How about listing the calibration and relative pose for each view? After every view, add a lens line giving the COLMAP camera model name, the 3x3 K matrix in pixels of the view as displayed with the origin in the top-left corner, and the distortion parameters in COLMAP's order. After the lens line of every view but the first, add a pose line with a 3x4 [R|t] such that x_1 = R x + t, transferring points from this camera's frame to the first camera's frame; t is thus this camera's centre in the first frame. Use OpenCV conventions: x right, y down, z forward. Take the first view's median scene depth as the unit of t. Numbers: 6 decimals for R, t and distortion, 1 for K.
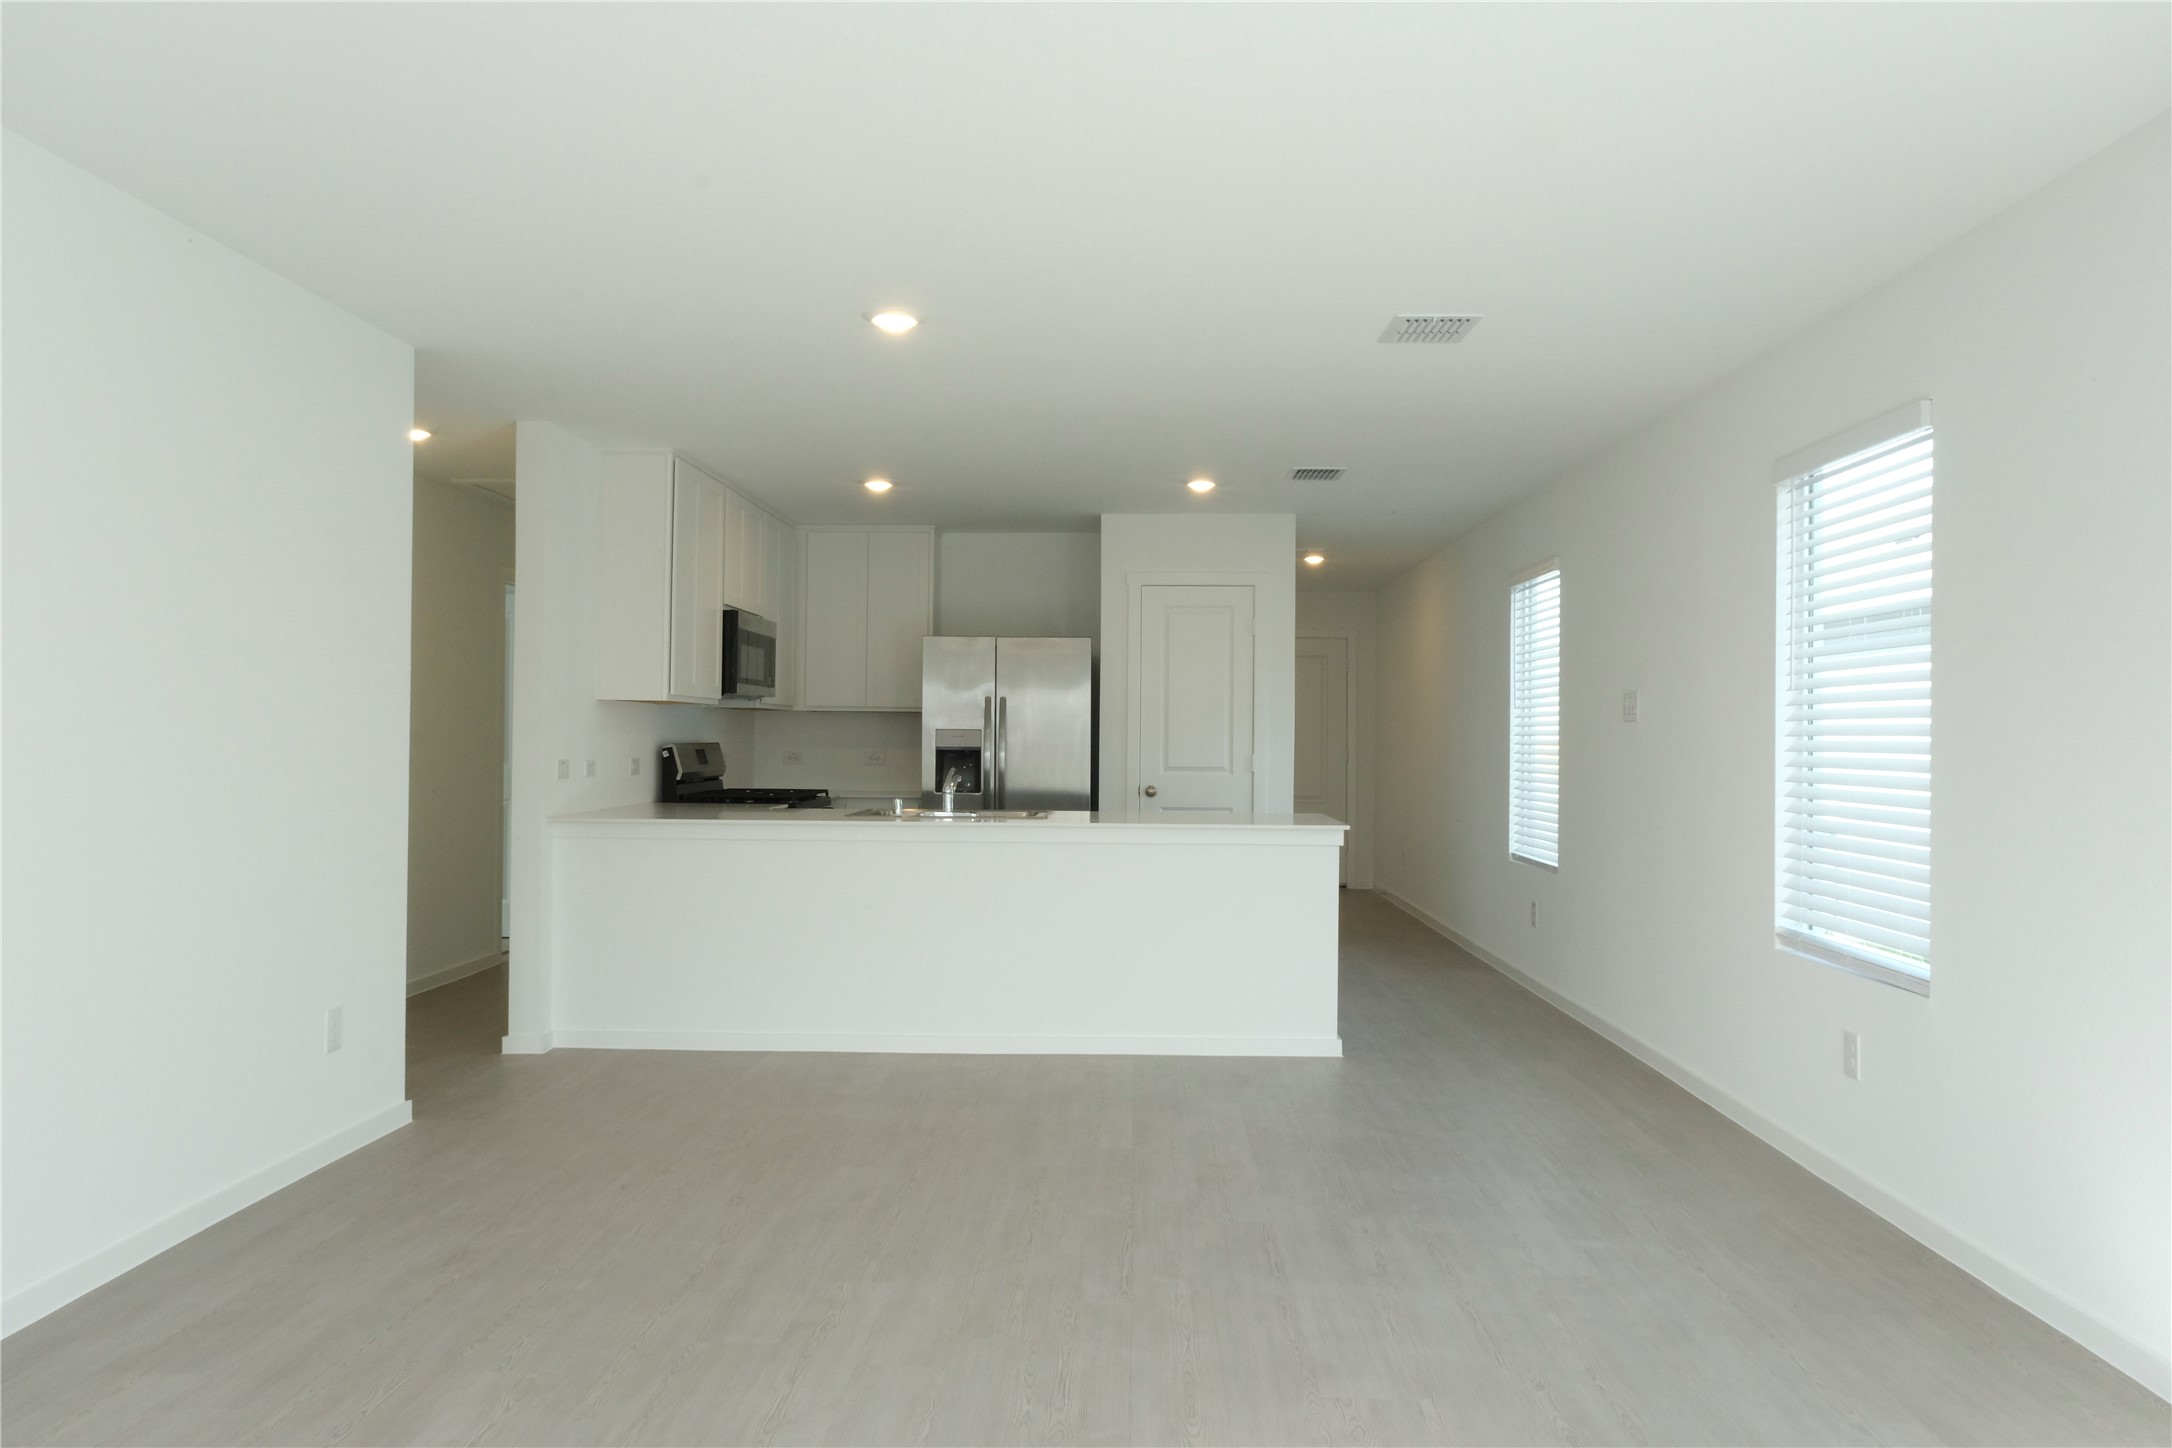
lens RADIAL K [[1473.0, 0, 1086.0], [0, 1473.0, 724.0], [0, 0, 1]] dist [-0.000216, 0.001872]
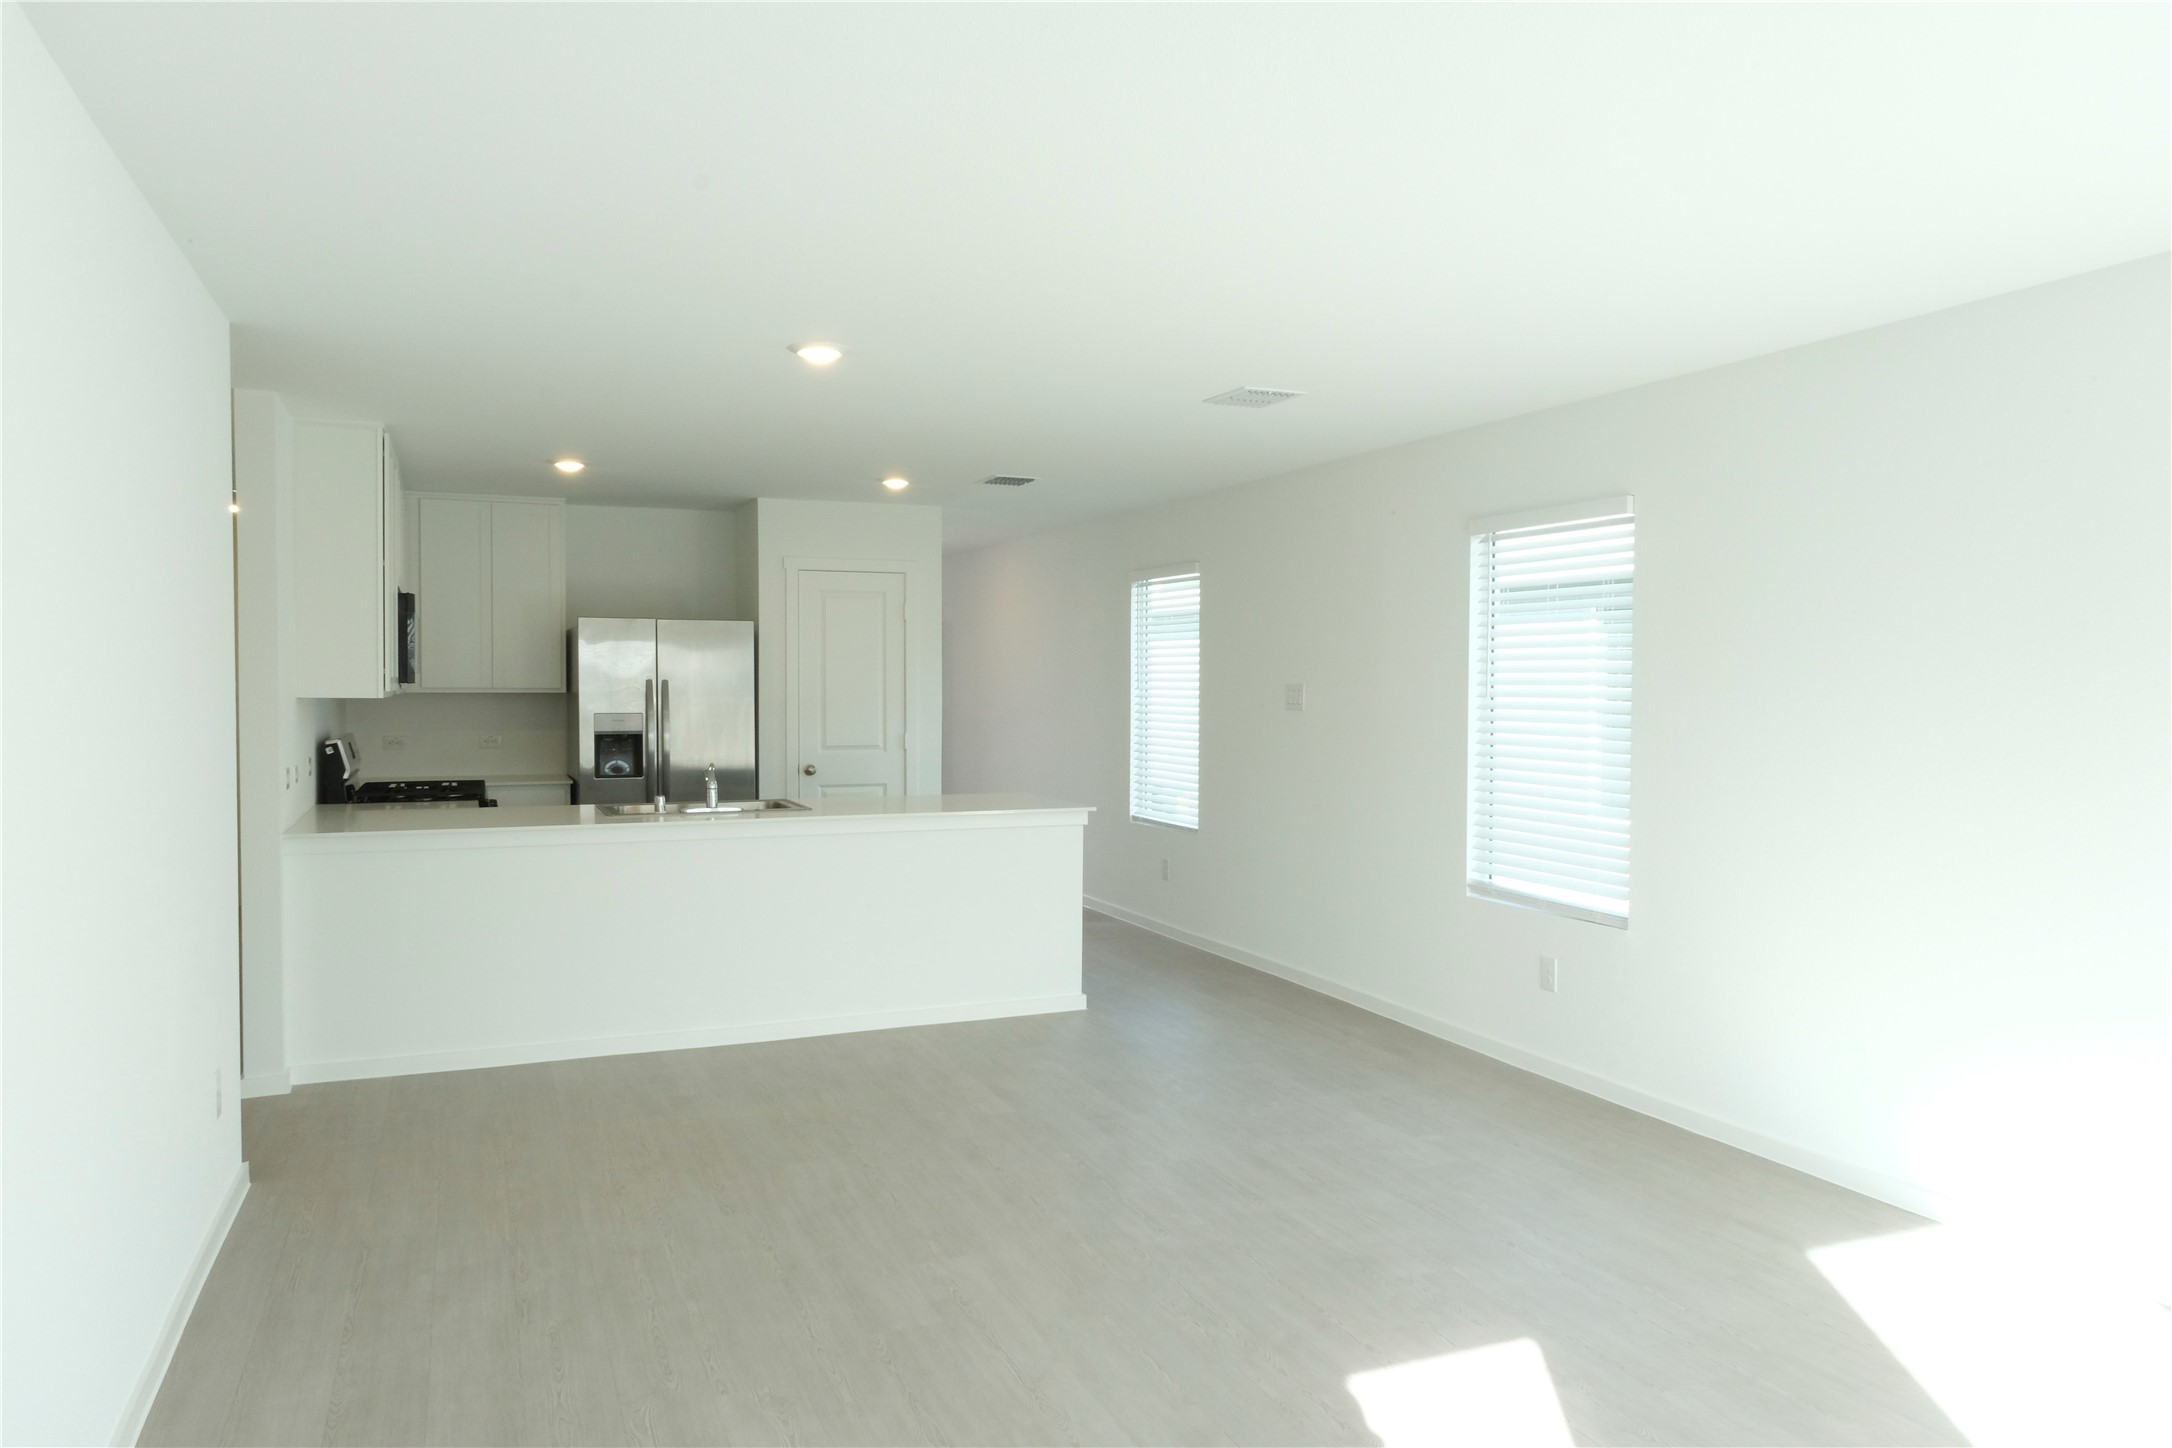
lens RADIAL K [[1473.0, 0, 1086.0], [0, 1473.0, 724.0], [0, 0, 1]] dist [-0.000216, 0.001872]
pose [[0.909485, -0.017964, 0.415349, -0.224783], [0.000783, 0.999138, 0.041499, -0.031632], [-0.415736, -0.037418, 0.908715, -0.018682]]
